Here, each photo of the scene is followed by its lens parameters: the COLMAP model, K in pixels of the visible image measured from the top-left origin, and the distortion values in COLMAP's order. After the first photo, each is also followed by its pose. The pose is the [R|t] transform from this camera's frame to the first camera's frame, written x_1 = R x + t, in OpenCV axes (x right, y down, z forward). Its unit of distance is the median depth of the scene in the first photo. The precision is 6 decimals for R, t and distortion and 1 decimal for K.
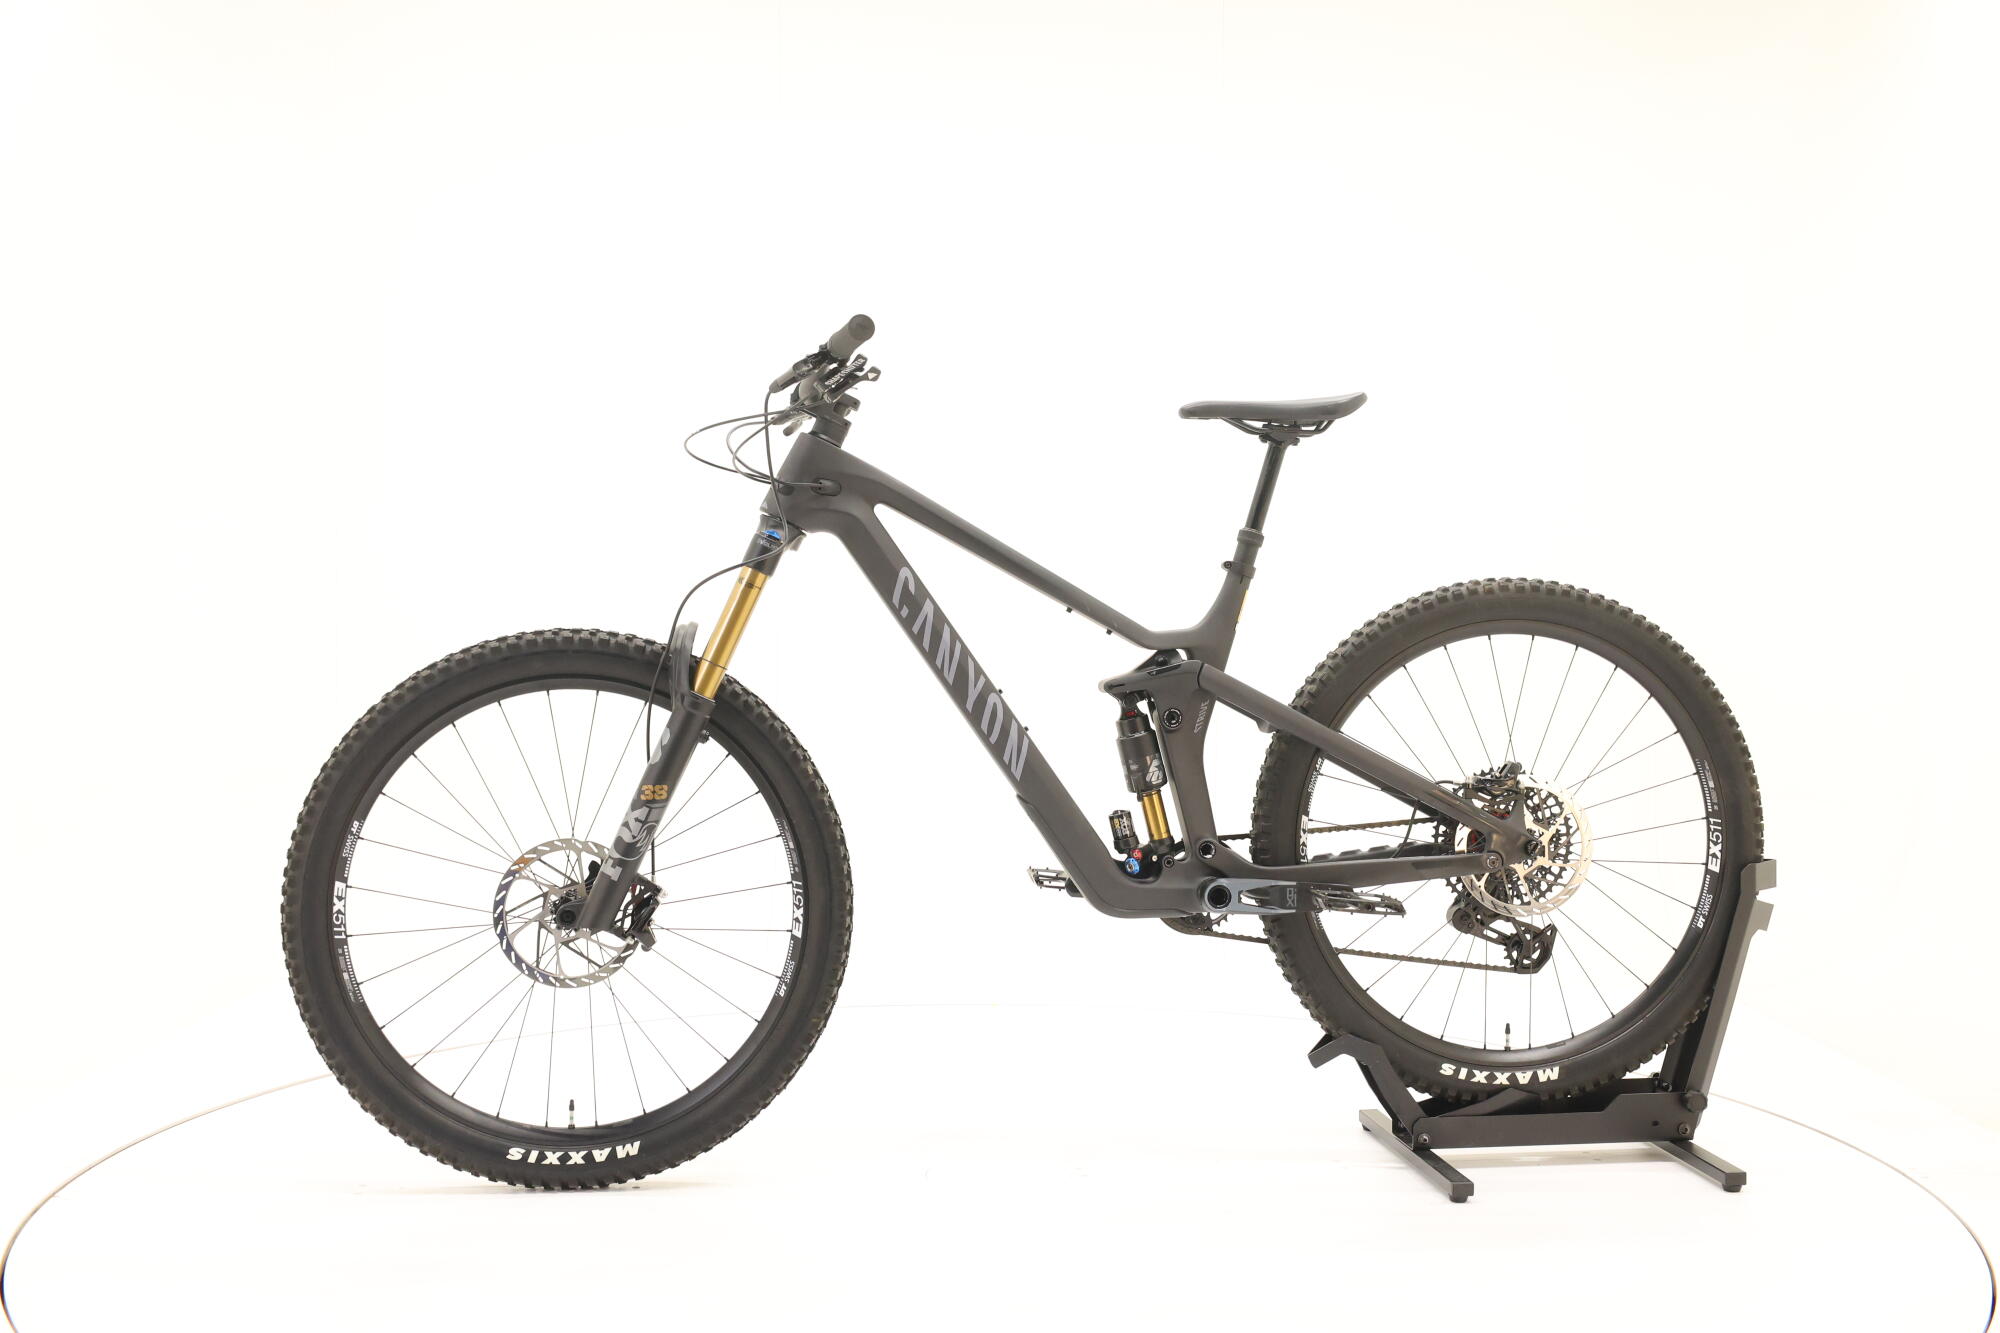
lens RADIAL K [[2164.4, 0, 1000.0], [0, 2164.4, 666.5], [0, 0, 1]] dist [0.013472, -0.005318]
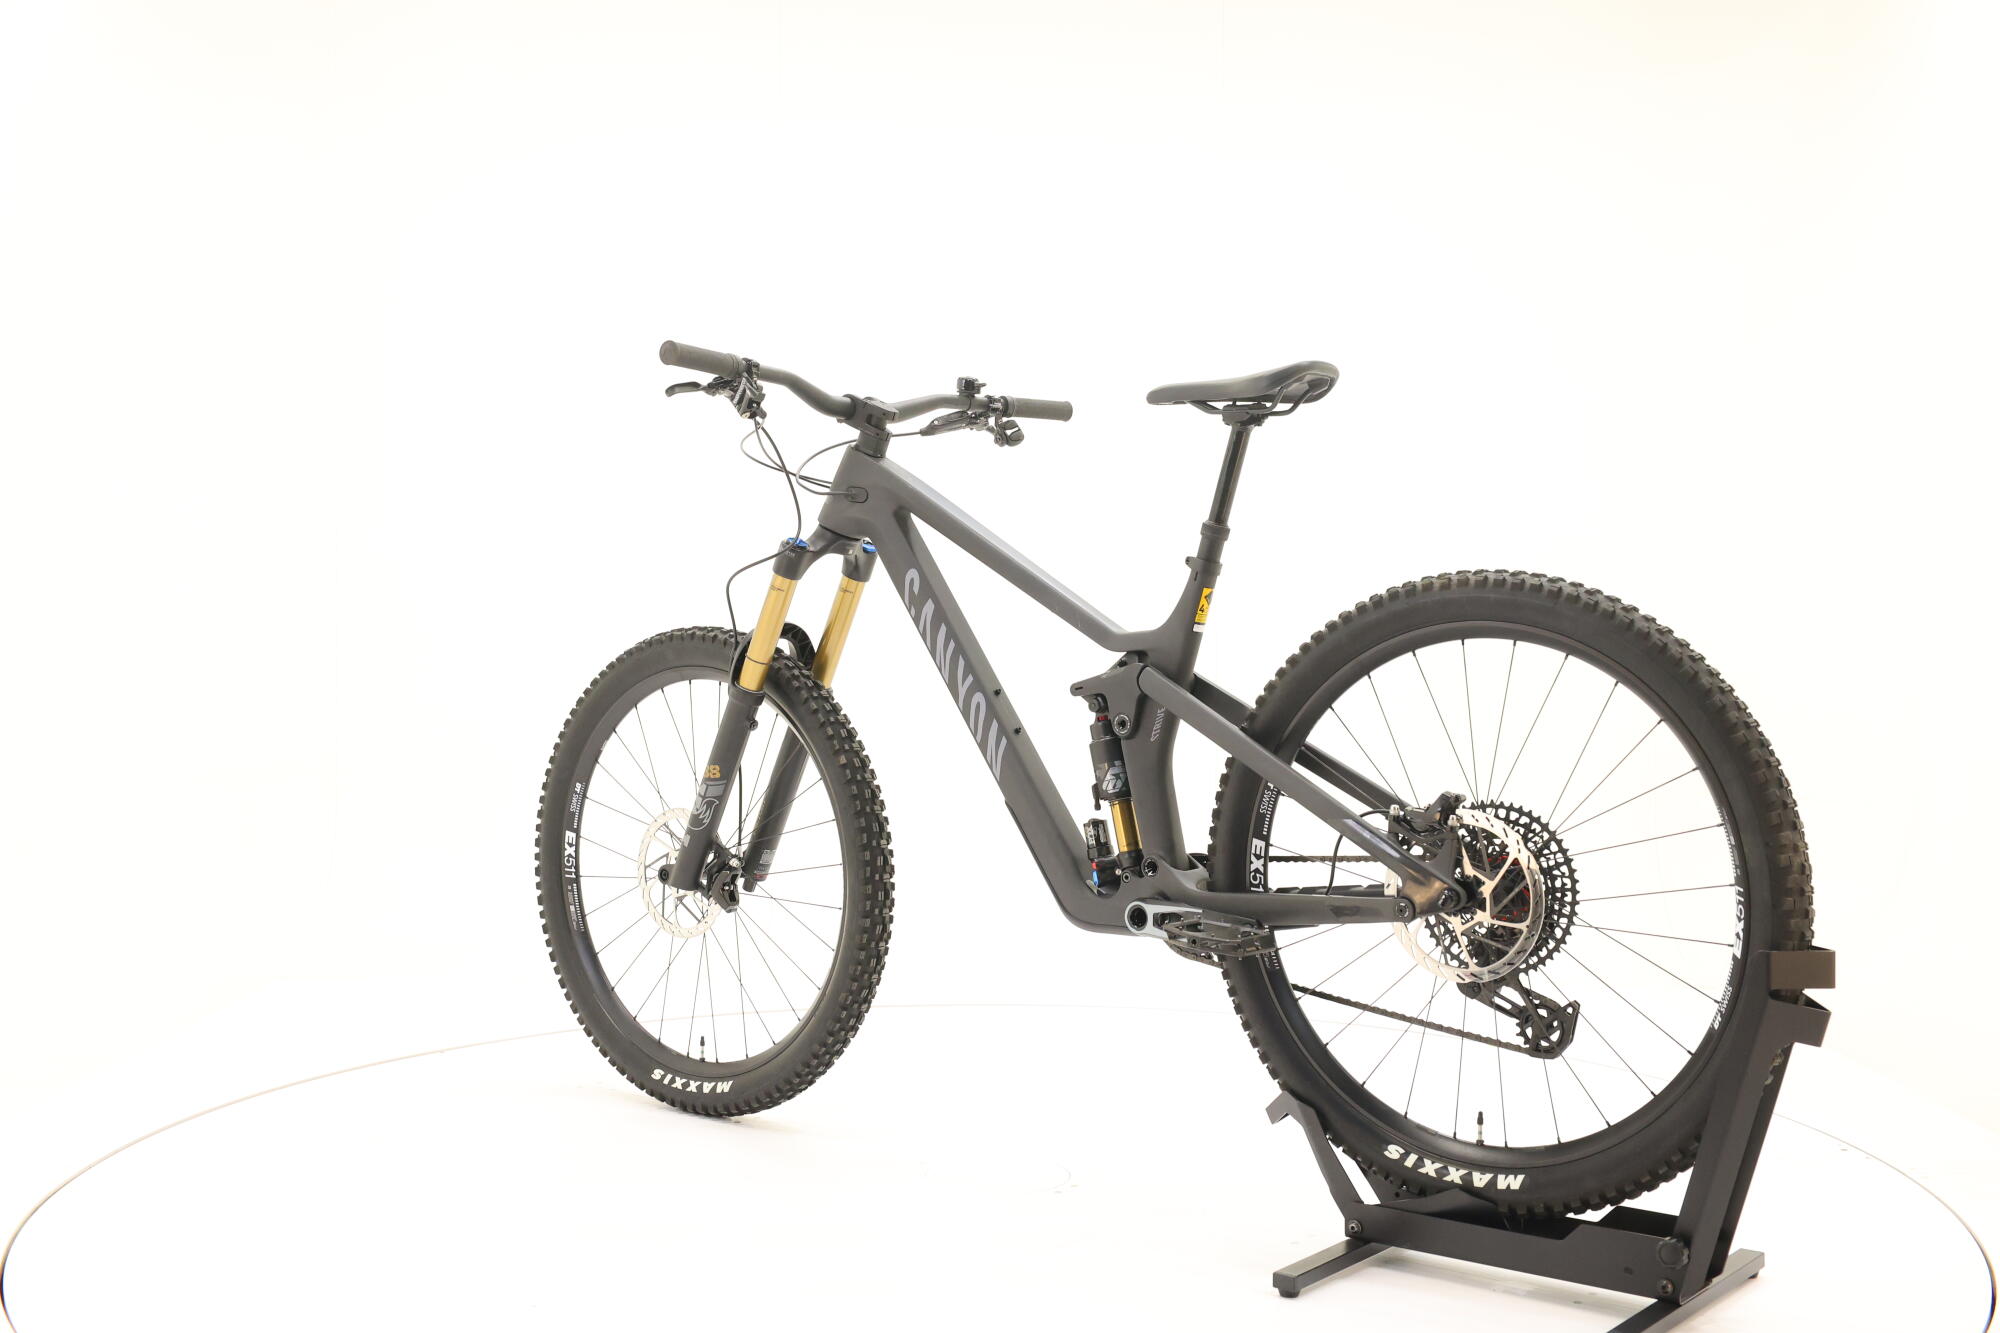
lens RADIAL K [[2164.4, 0, 1000.0], [0, 2164.4, 666.5], [0, 0, 1]] dist [0.013472, -0.005318]
pose [[0.692669, 0.017406, -0.721045, 0.704989], [-0.013175, 0.999847, 0.011481, -0.011377], [0.721135, 0.001547, 0.692793, 0.301726]]
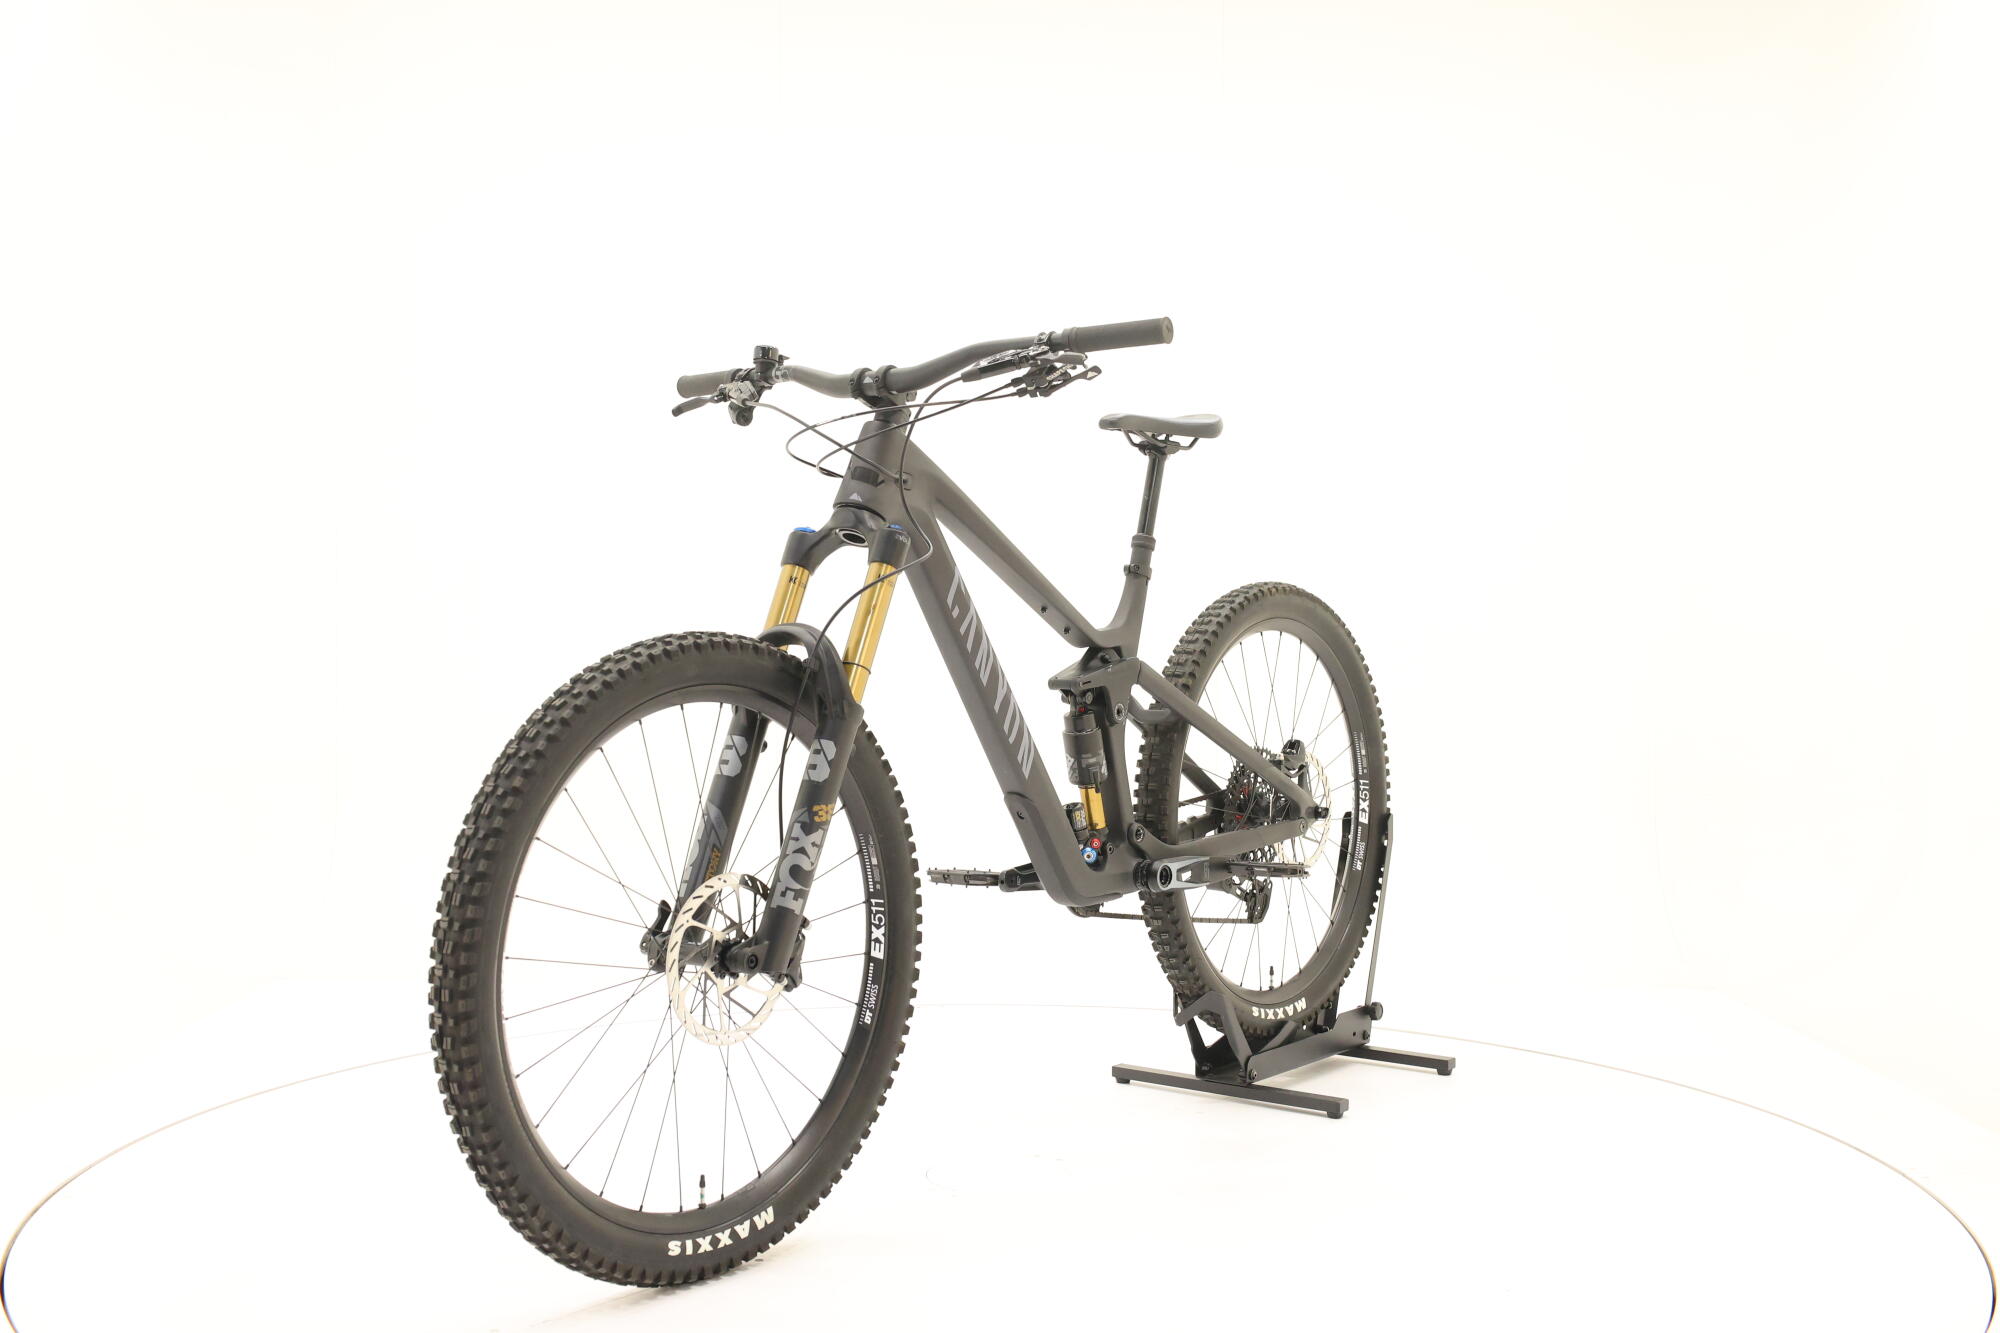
lens RADIAL K [[2164.4, 0, 1000.0], [0, 2164.4, 666.5], [0, 0, 1]] dist [0.013472, -0.005318]
pose [[0.707001, -0.021257, 0.706893, -0.690481], [0.024652, 0.999681, 0.005406, -0.005595], [-0.706783, 0.013605, 0.707300, 0.283961]]
